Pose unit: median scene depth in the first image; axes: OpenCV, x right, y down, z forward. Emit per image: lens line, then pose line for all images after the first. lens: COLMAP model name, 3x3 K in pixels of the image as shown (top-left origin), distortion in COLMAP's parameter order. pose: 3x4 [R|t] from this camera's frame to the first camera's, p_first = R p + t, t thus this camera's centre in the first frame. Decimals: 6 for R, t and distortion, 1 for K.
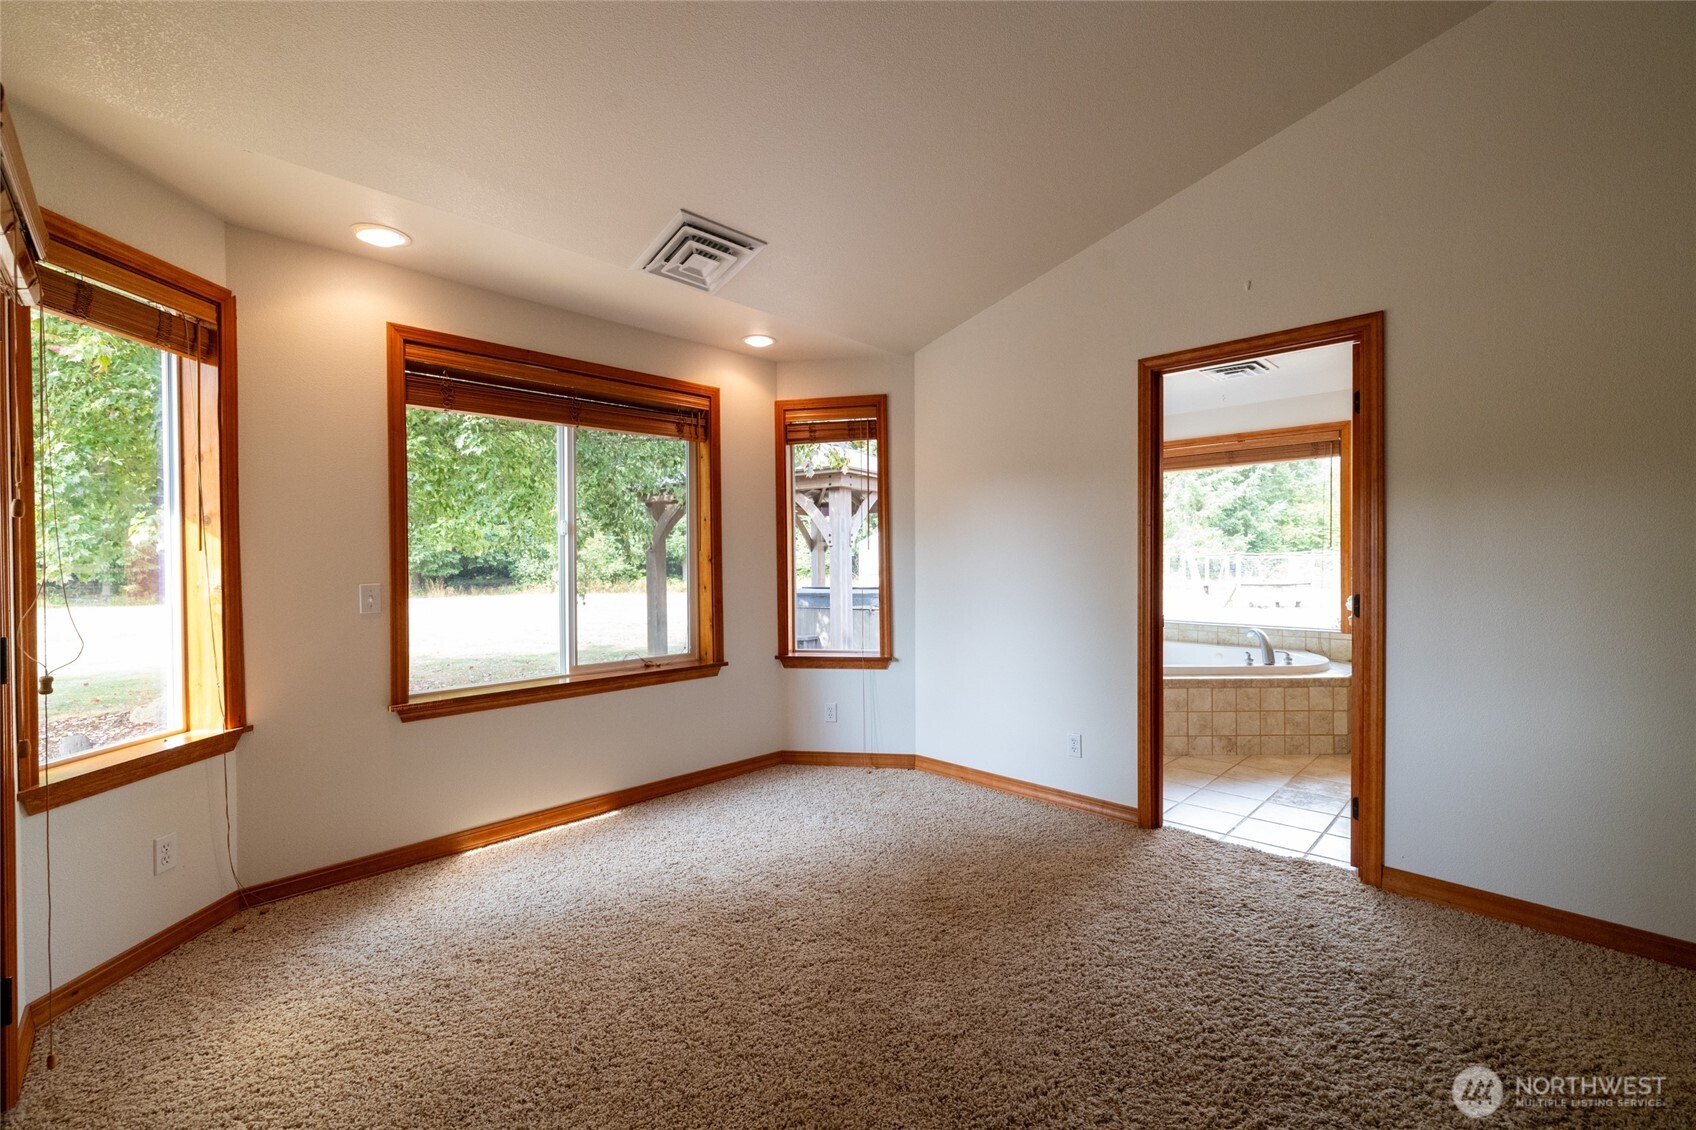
lens RADIAL K [[707.7, 0, 848.0], [0, 707.7, 565.0], [0, 0, 1]] dist [0.001748, 0.000226]
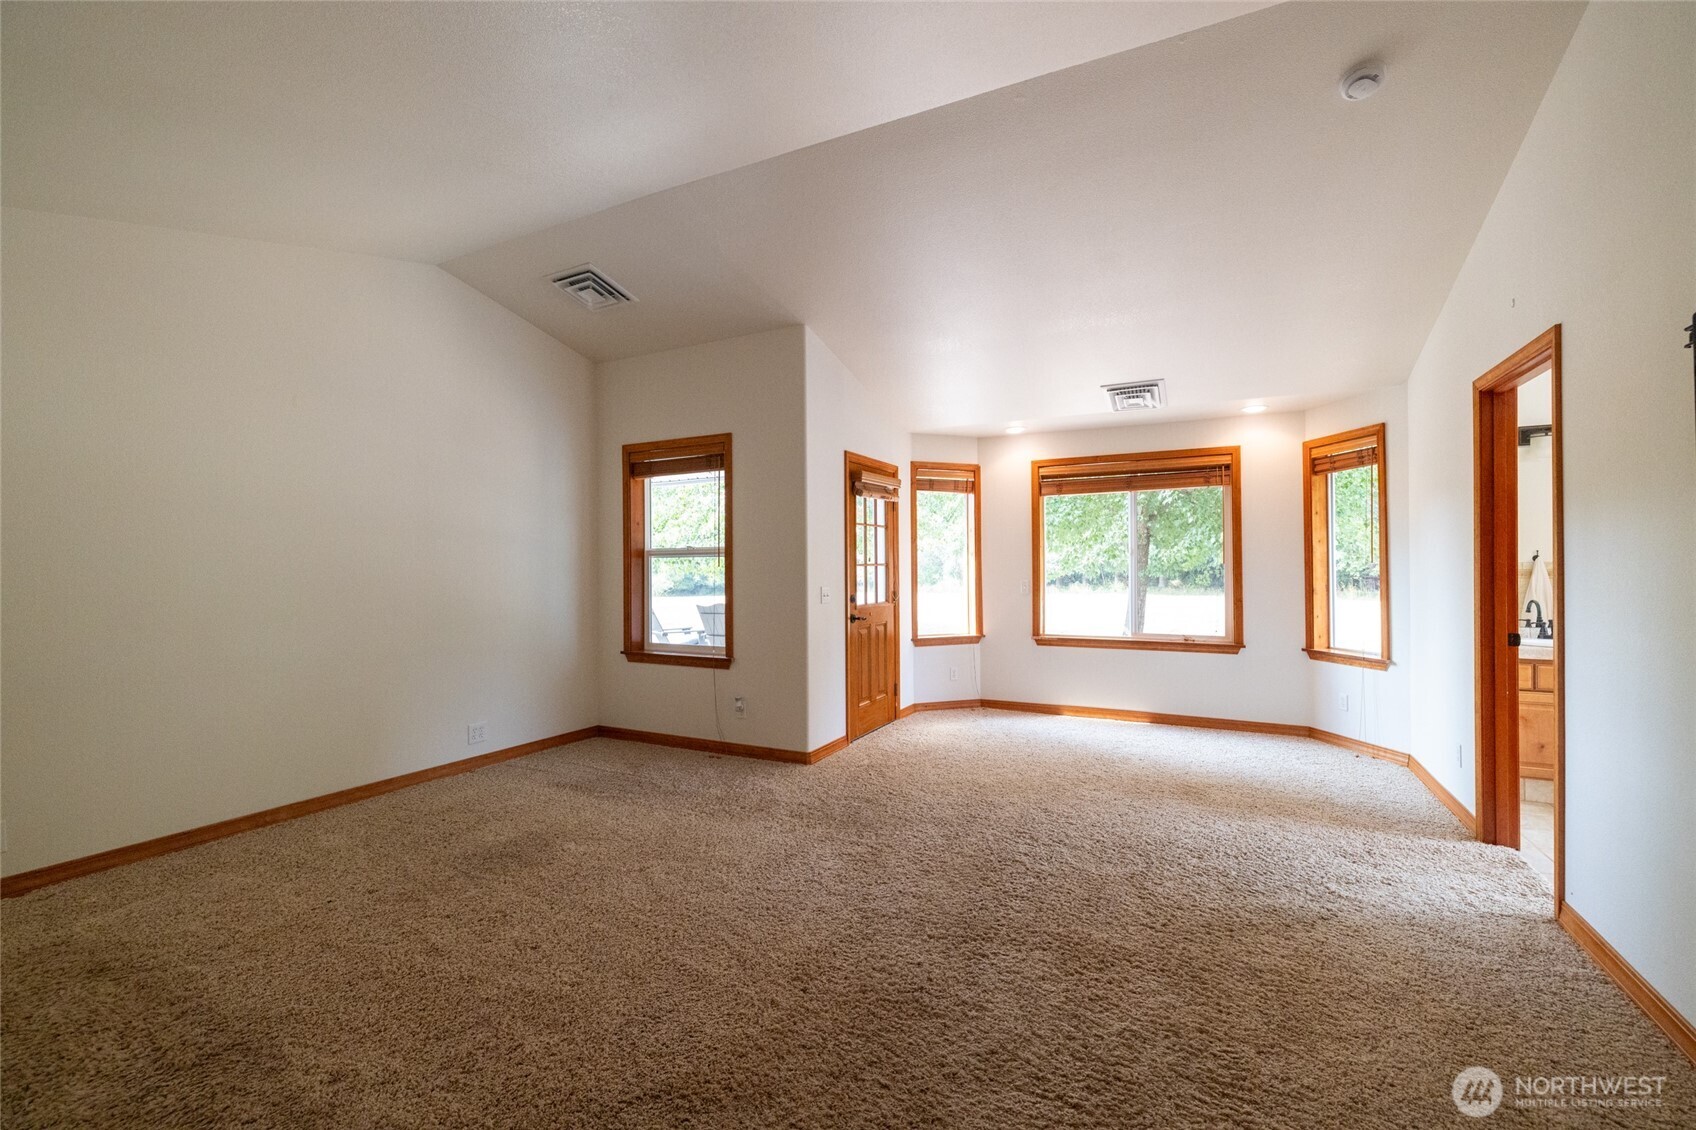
lens RADIAL K [[707.7, 0, 848.0], [0, 707.7, 565.0], [0, 0, 1]] dist [0.001748, 0.000226]
pose [[0.297855, 0.005045, -0.954598, 1.197388], [-0.005792, 0.999977, 0.003478, -0.023400], [0.954594, 0.004493, 0.297877, -0.181839]]
